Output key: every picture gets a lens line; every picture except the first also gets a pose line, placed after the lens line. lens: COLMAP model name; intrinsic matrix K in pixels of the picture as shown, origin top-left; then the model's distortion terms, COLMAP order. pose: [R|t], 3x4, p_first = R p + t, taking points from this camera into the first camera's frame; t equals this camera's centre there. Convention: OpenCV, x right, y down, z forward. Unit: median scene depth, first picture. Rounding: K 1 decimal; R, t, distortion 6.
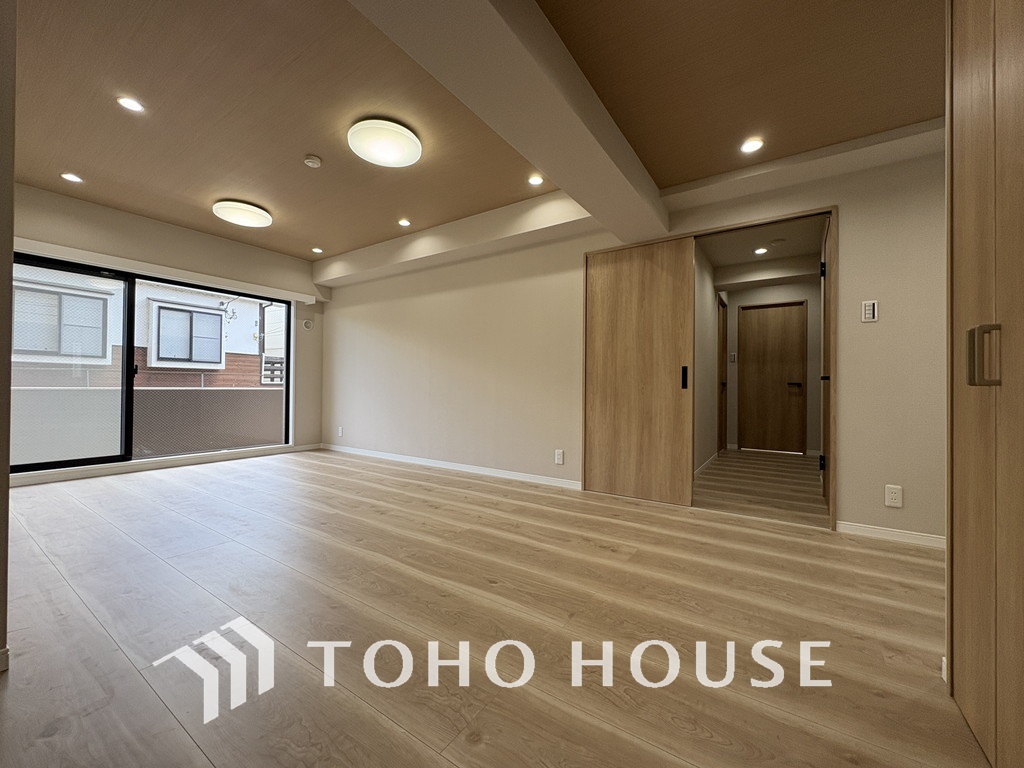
lens RADIAL K [[409.8, 0, 508.7], [0, 409.8, 383.0], [0, 0, 1]] dist [-0.000934, 0.000123]
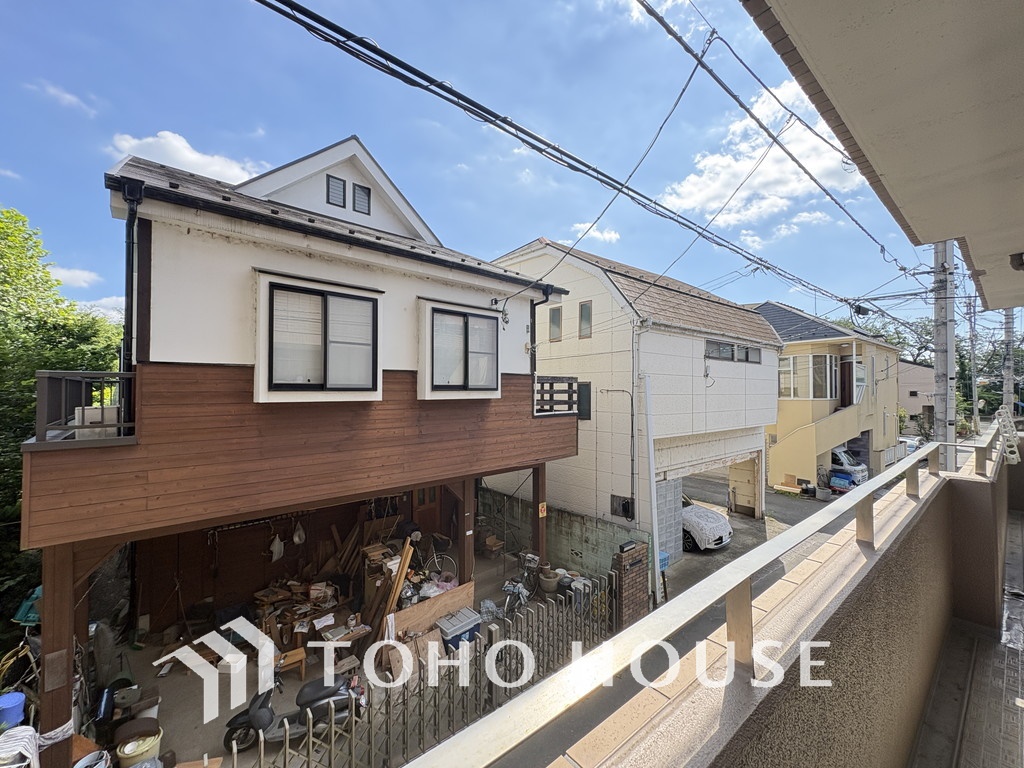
lens RADIAL K [[409.8, 0, 512.7], [0, 409.8, 383.0], [0, 0, 1]] dist [-0.000934, 0.000123]
pose [[0.958512, -0.006481, -0.284979, -0.432196], [0.006065, 0.999979, -0.002340, -0.051529], [0.284988, 0.000514, 0.958531, 0.321203]]
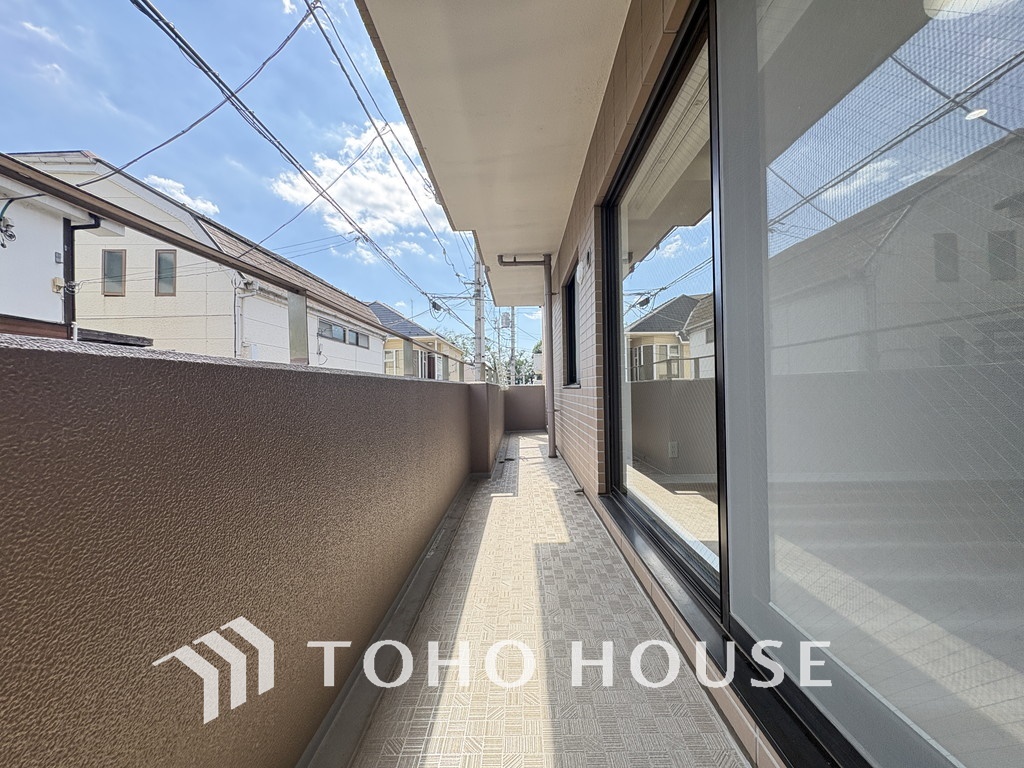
lens RADIAL K [[409.8, 0, 515.6], [0, 409.8, 387.2], [0, 0, 1]] dist [-0.000934, 0.000123]
pose [[0.832131, -0.009921, 0.554491, -0.425055], [0.007348, 0.999949, 0.006863, 0.006847], [-0.554531, -0.001636, 0.832162, 0.291843]]
